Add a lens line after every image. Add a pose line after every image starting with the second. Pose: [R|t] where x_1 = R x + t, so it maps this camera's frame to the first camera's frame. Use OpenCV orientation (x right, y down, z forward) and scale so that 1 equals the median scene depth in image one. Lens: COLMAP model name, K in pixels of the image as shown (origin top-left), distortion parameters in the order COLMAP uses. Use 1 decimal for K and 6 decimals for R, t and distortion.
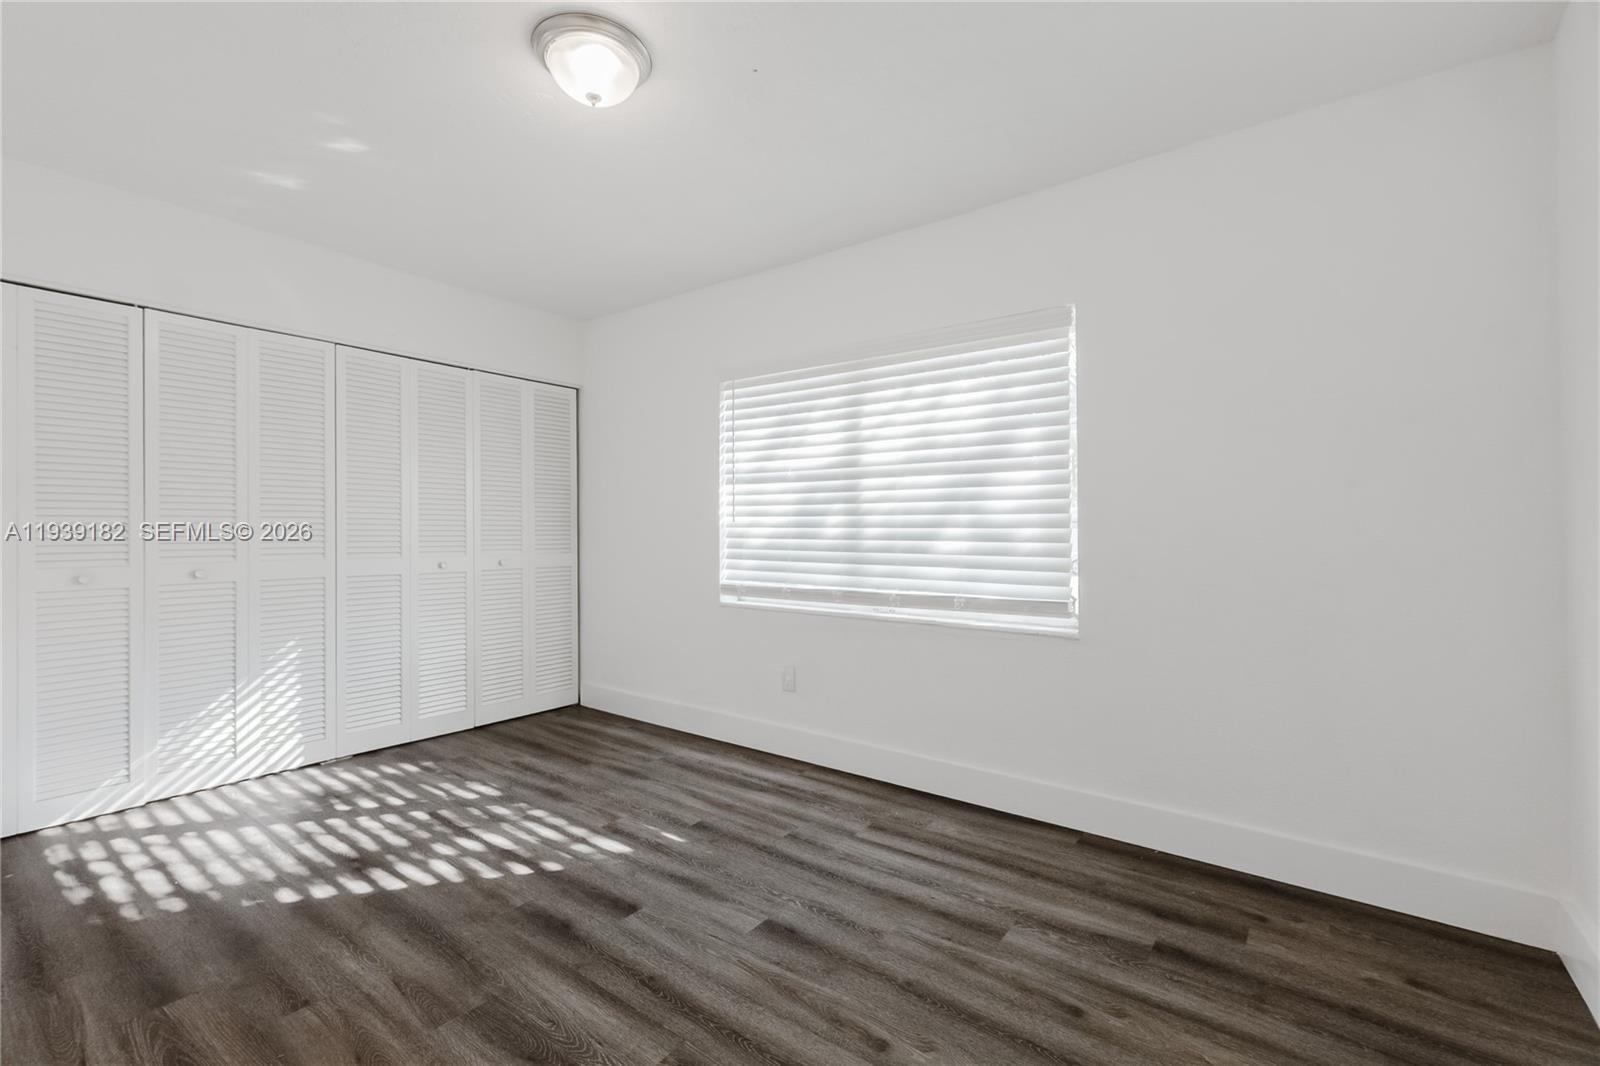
lens RADIAL K [[698.5, 0, 800.7], [0, 698.5, 526.5], [0, 0, 1]] dist [0.000899, 0.002631]
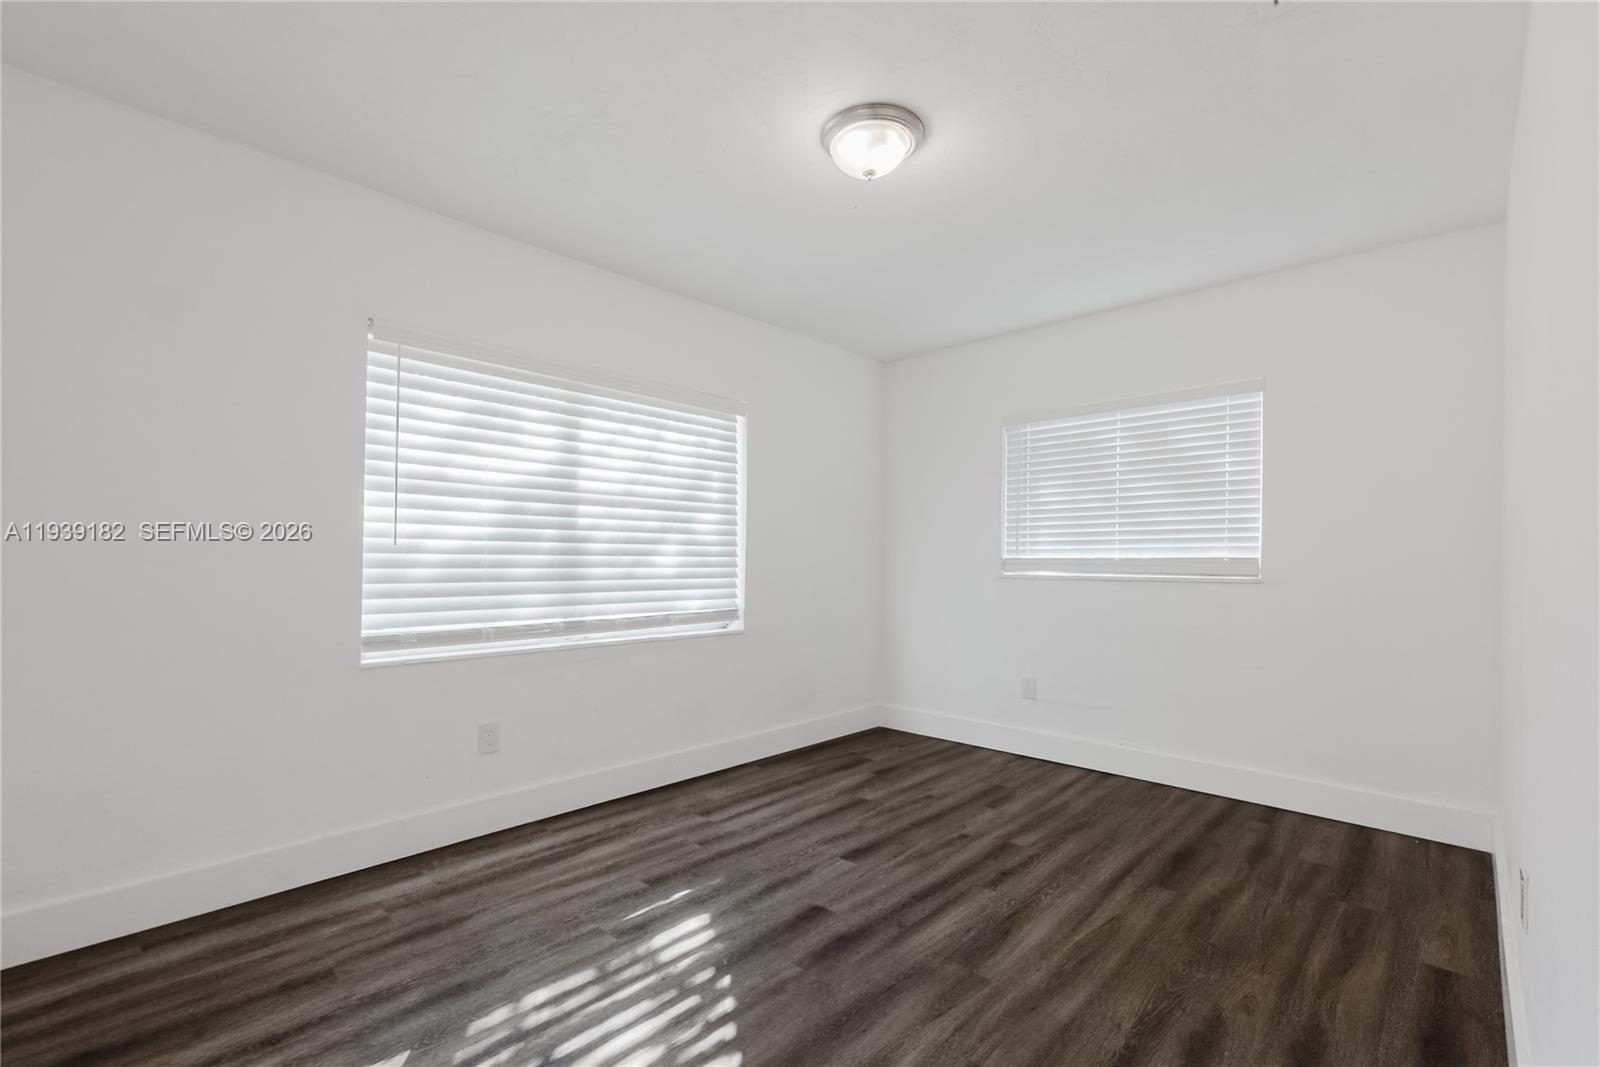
lens RADIAL K [[698.5, 0, 811.4], [0, 698.5, 559.8], [0, 0, 1]] dist [0.000899, 0.002631]
pose [[0.107570, -0.003267, 0.994192, -1.013772], [-0.012627, 0.999909, 0.004652, -0.000474], [-0.994117, -0.013055, 0.107519, 0.689841]]
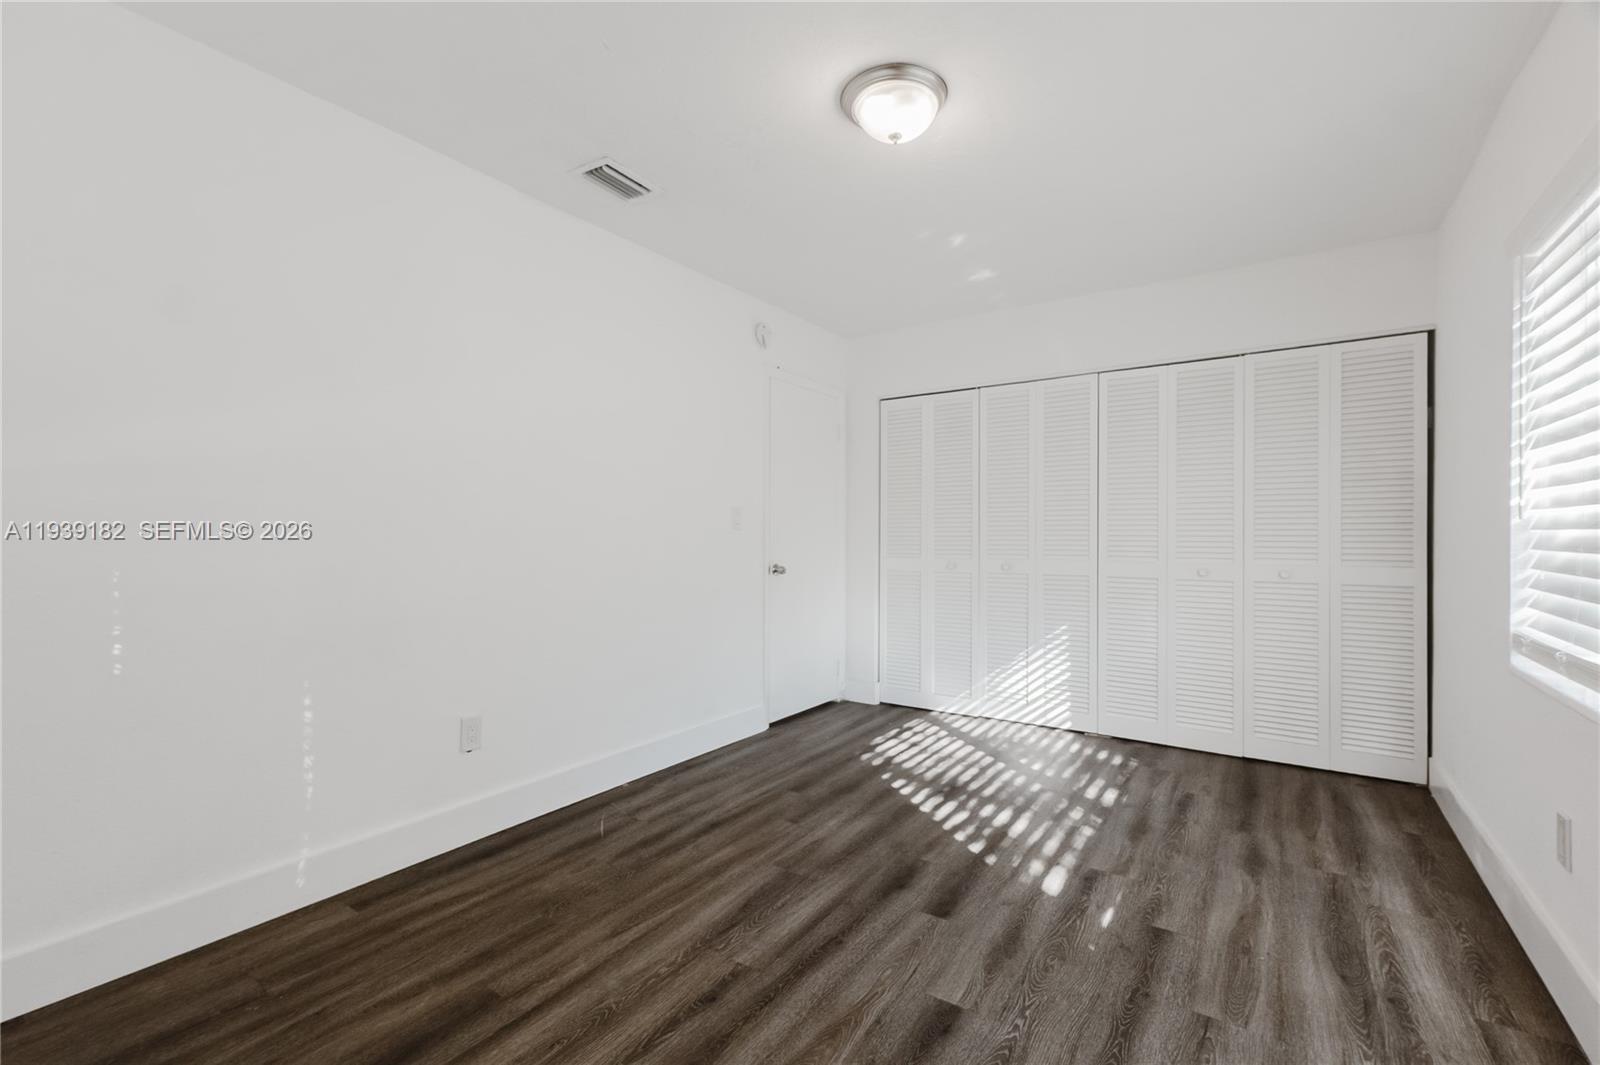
lens RADIAL K [[698.5, 0, 806.3], [0, 698.5, 536.4], [0, 0, 1]] dist [0.000899, 0.002631]
pose [[0.042120, -0.000031, -0.999113, 0.572171], [0.004940, 0.999988, 0.000177, 0.005685], [0.999100, -0.004943, 0.042120, 0.588565]]
